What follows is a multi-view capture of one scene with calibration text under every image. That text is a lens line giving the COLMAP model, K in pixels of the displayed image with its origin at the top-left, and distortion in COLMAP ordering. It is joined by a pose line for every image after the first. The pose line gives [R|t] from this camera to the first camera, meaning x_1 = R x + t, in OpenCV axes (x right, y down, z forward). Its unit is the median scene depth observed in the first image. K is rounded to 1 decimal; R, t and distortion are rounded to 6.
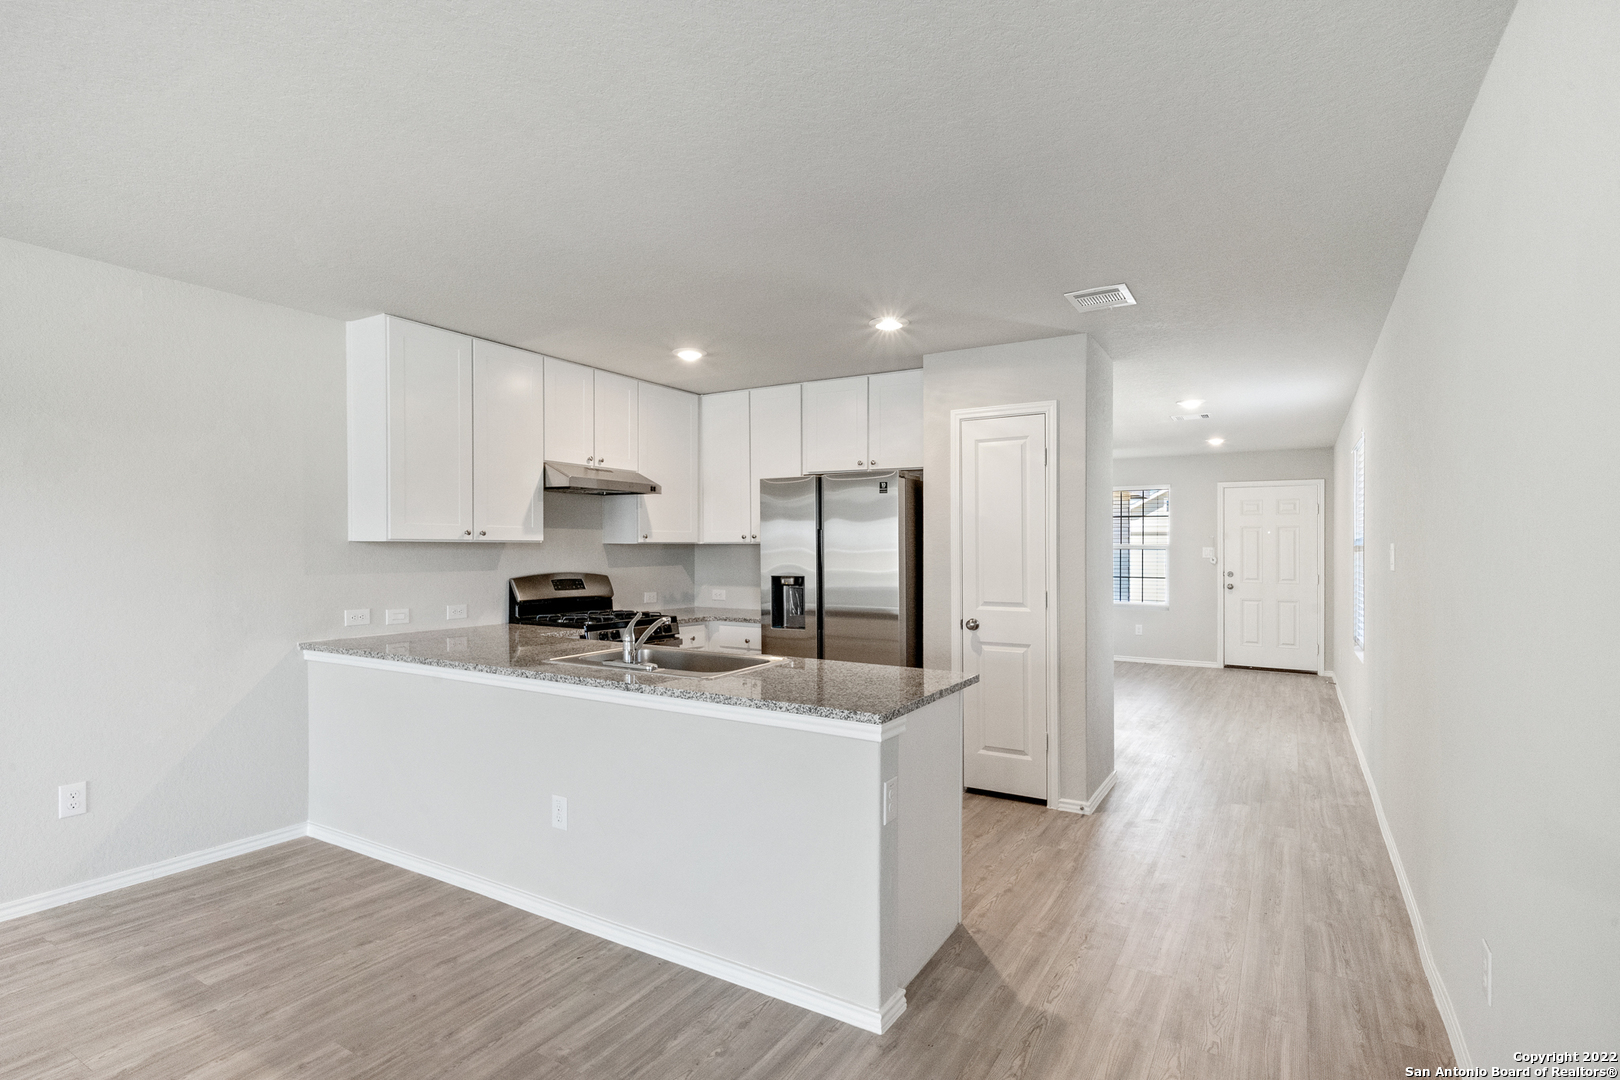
lens RADIAL K [[800.6, 0, 806.7], [0, 800.6, 567.8], [0, 0, 1]] dist [0.003137, 0.000577]
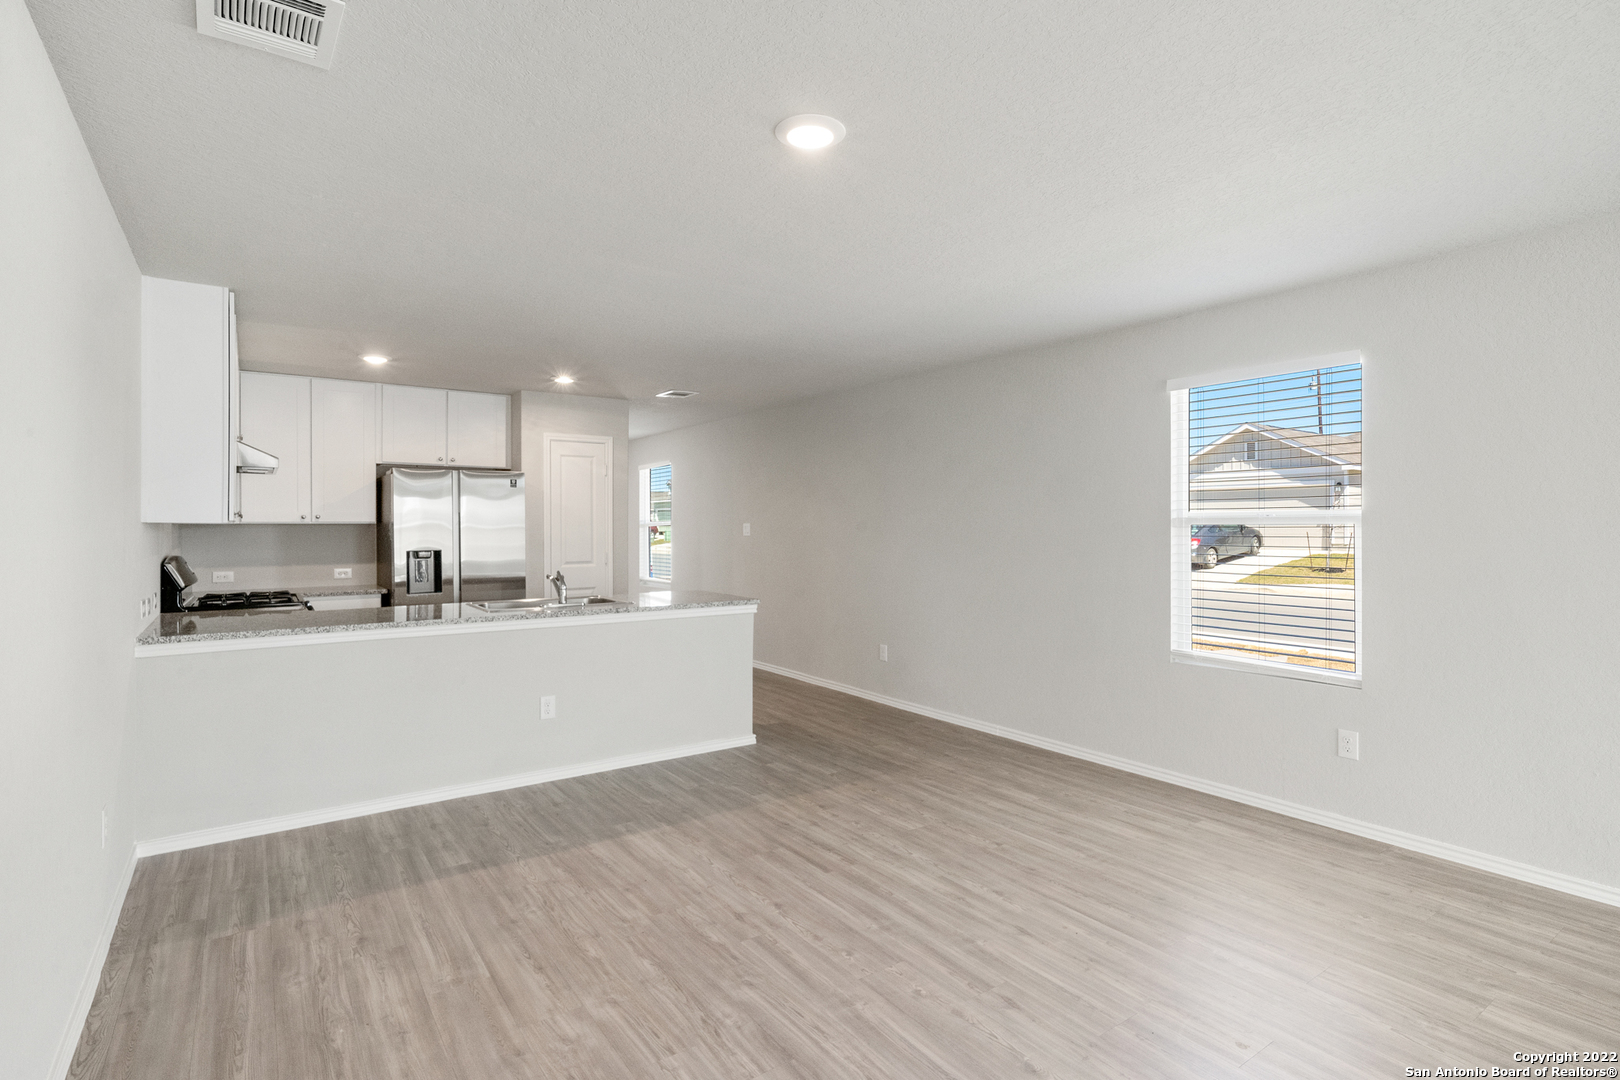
lens RADIAL K [[790.4, 0, 813.7], [0, 790.4, 522.4], [0, 0, 1]] dist [0.000504, 0.000764]
pose [[0.399686, 0.000067, 0.916652, -1.011976], [0.024886, 0.999631, -0.010924, -0.004954], [-0.916314, 0.027178, 0.399537, -0.027853]]
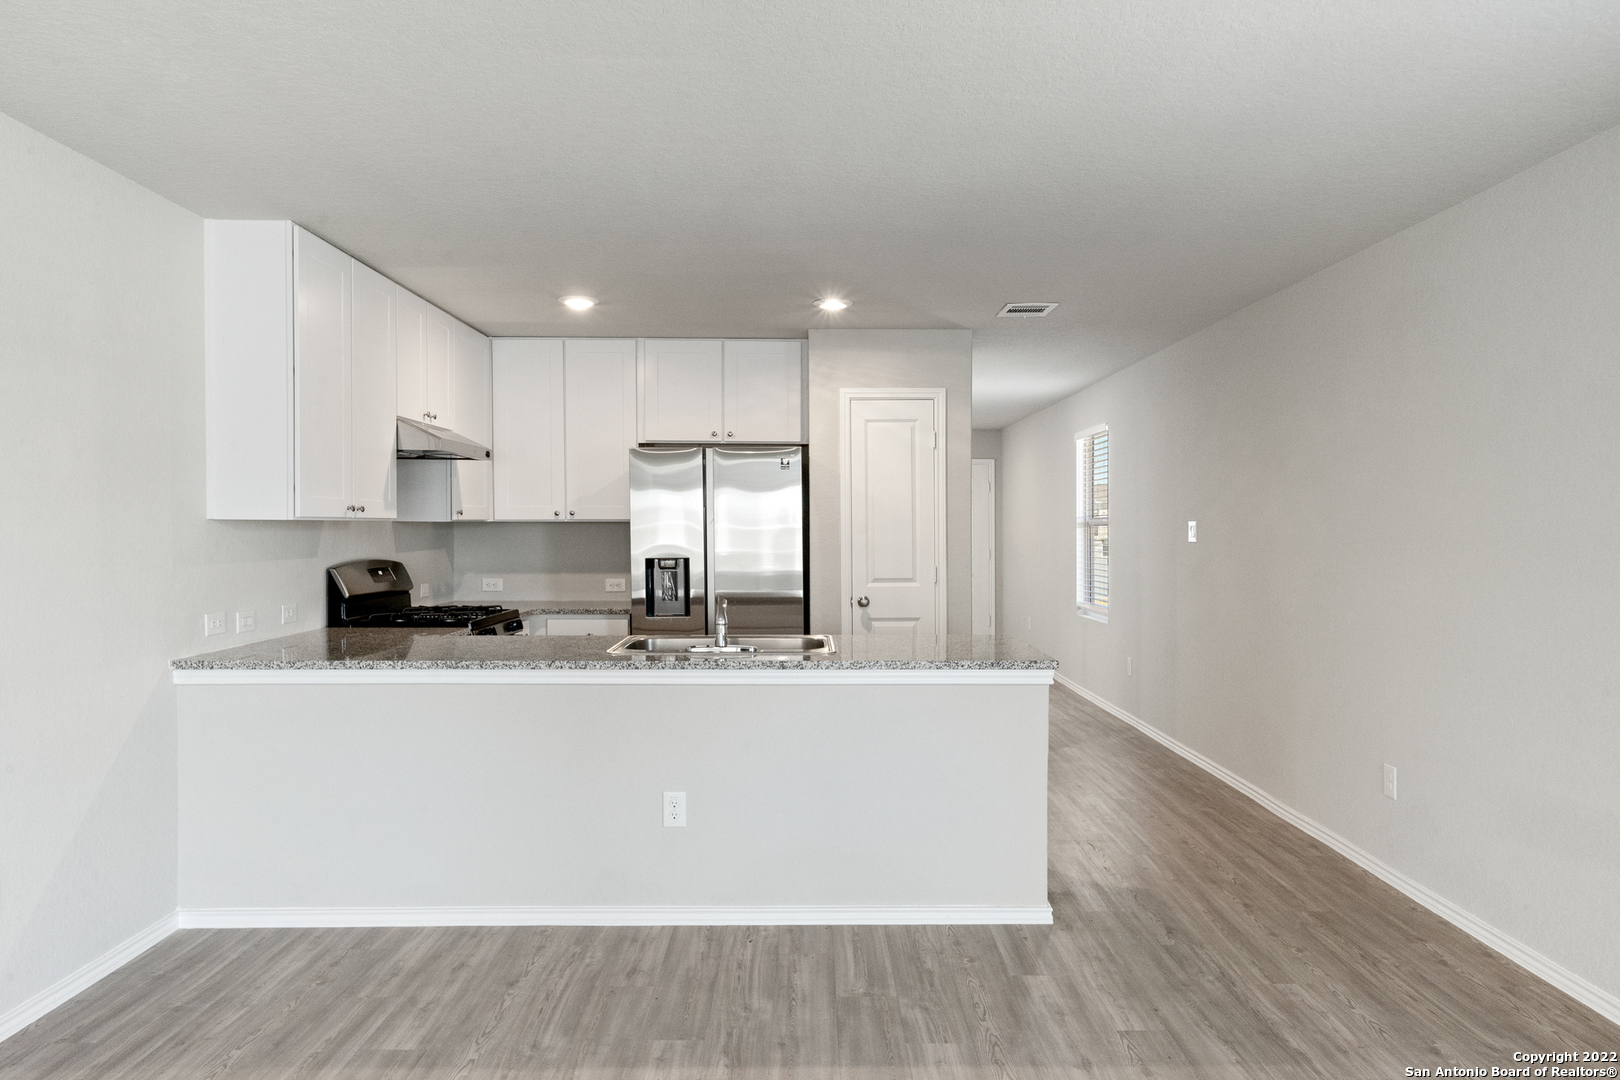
lens RADIAL K [[1052.6, 0, 819.9], [0, 1052.6, 523.7], [0, 0, 1]] dist [-0.002142, -0.001220]
pose [[0.848776, -0.003005, 0.528744, -0.571742], [0.015858, 0.999679, -0.019774, -0.002261], [-0.528515, 0.025169, 0.848551, -0.104974]]
